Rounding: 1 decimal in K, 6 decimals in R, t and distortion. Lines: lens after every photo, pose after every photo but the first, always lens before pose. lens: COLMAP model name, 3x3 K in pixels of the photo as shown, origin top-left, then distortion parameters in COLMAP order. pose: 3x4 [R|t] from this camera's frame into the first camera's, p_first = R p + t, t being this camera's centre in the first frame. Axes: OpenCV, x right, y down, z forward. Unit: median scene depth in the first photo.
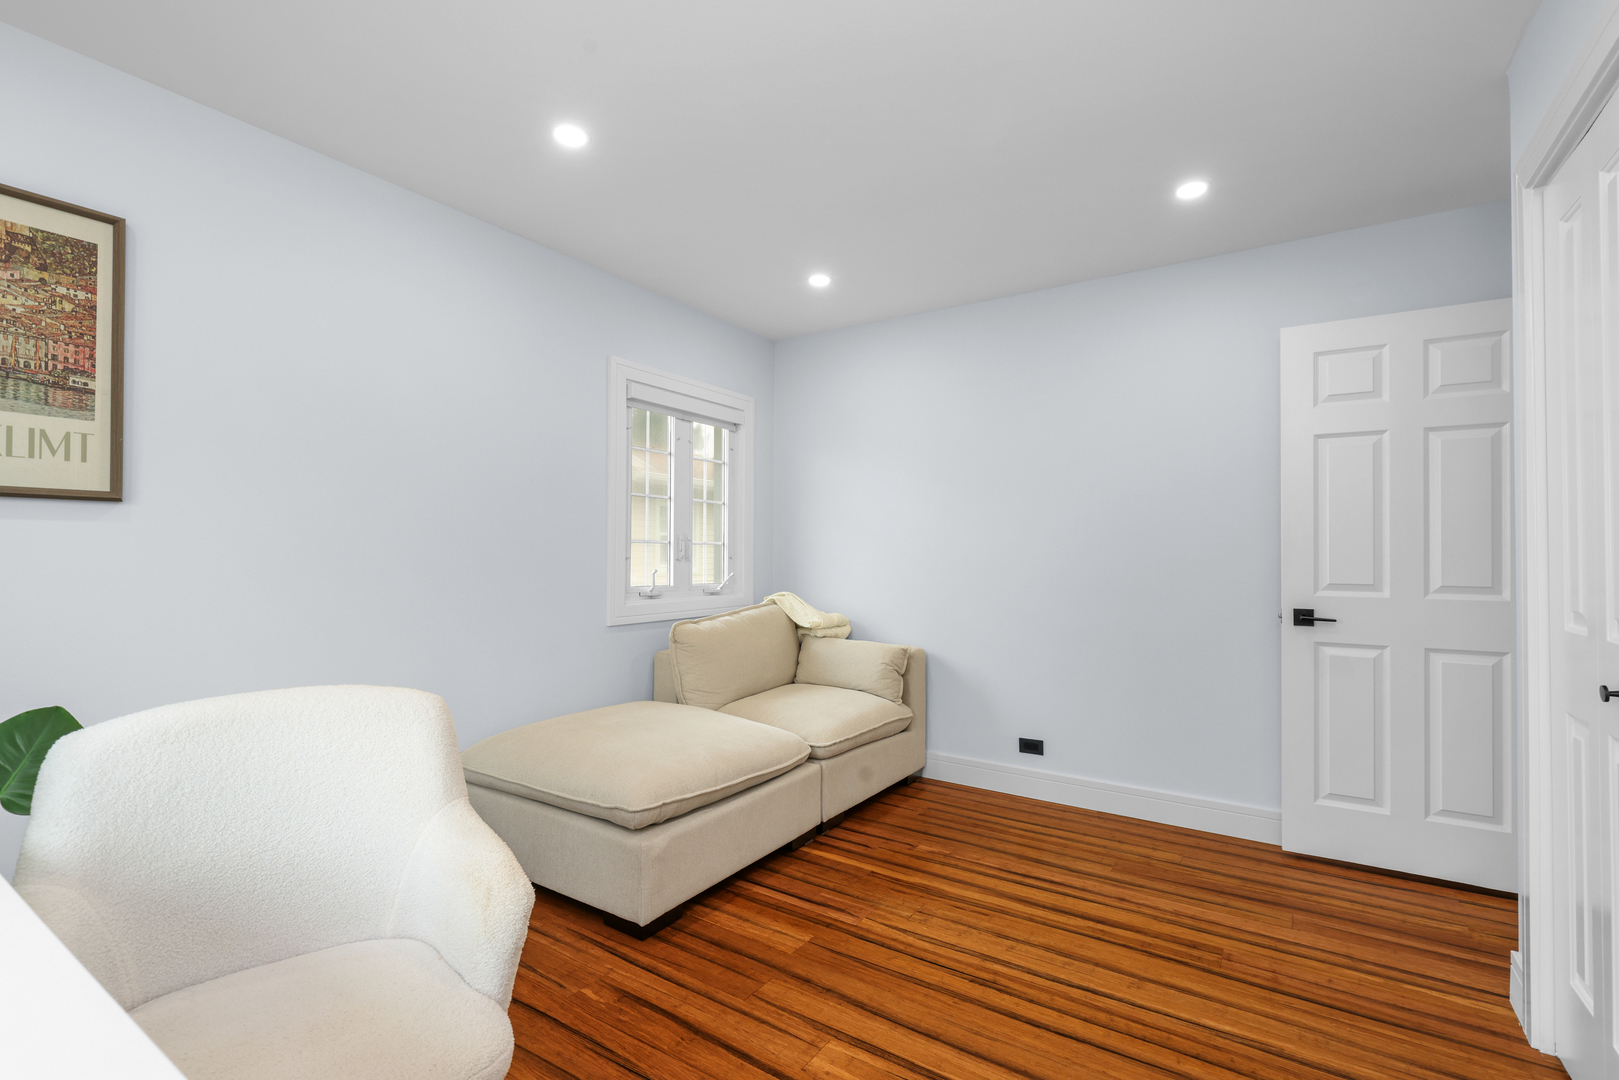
lens RADIAL K [[727.0, 0, 805.3], [0, 727.0, 547.4], [0, 0, 1]] dist [-0.002076, 0.000598]
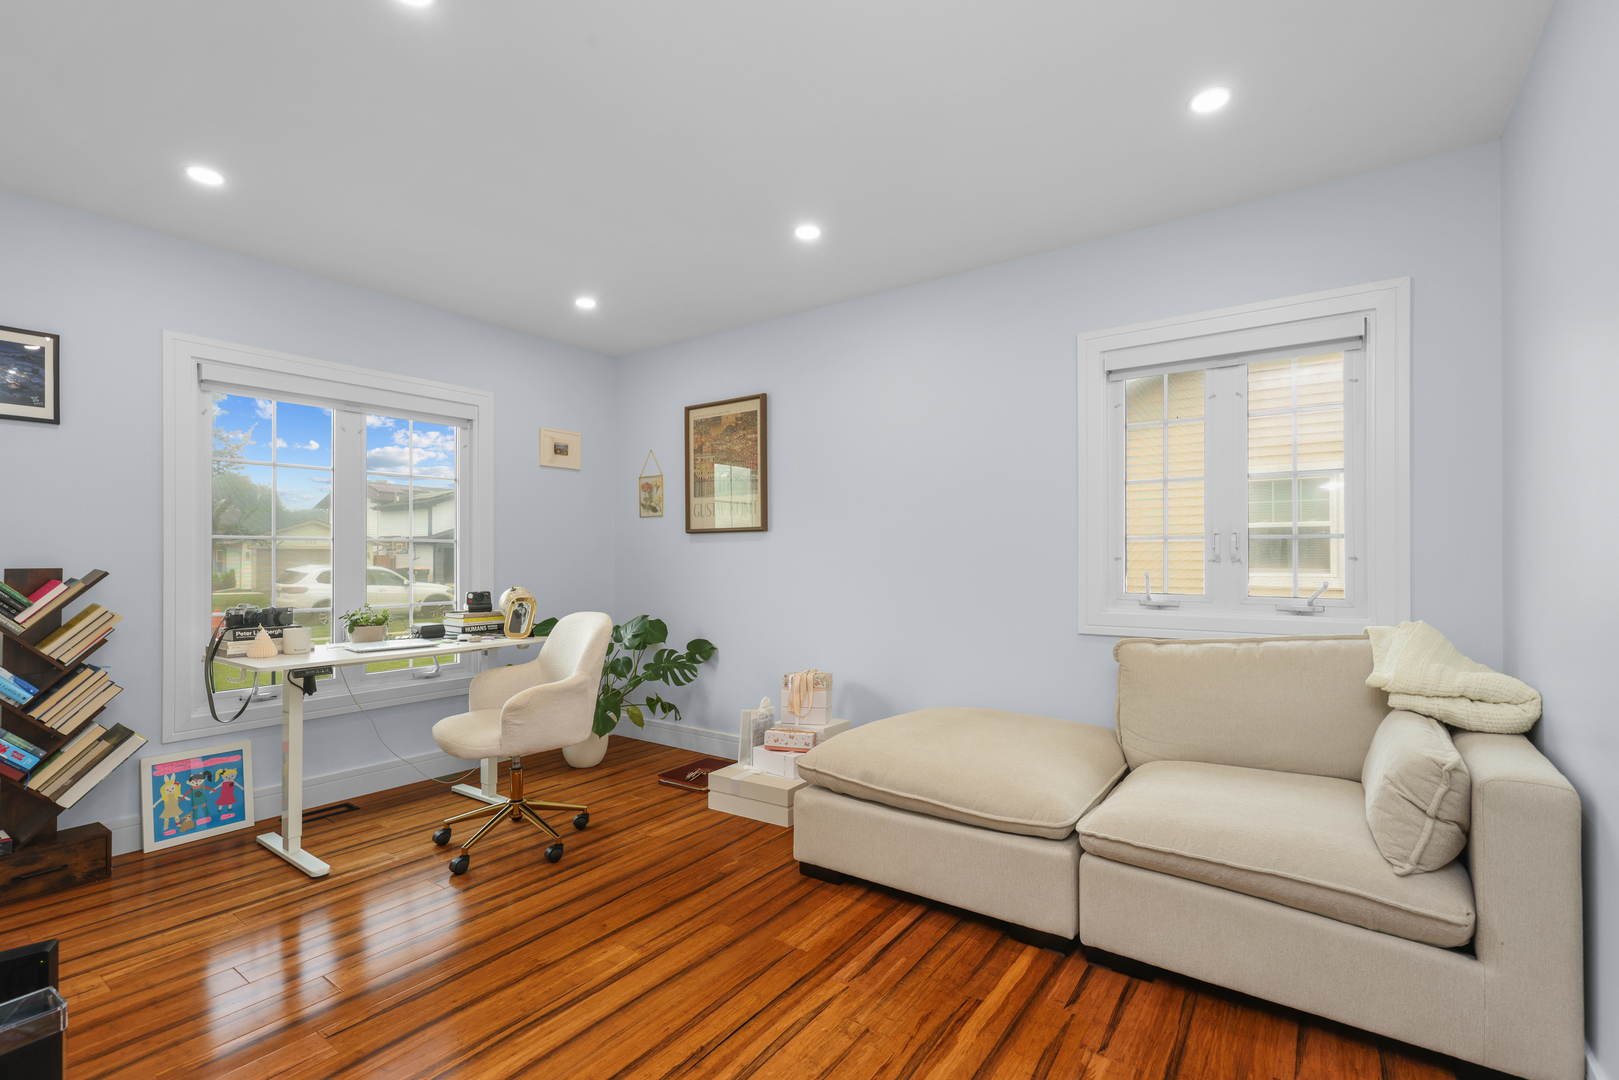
lens RADIAL K [[727.0, 0, 805.3], [0, 727.0, 547.4], [0, 0, 1]] dist [-0.002076, 0.000598]
pose [[-0.029596, -0.013330, -0.999473, 0.920823], [0.014725, 0.999797, -0.013770, 0.011447], [0.999453, -0.015124, -0.029394, 0.969850]]
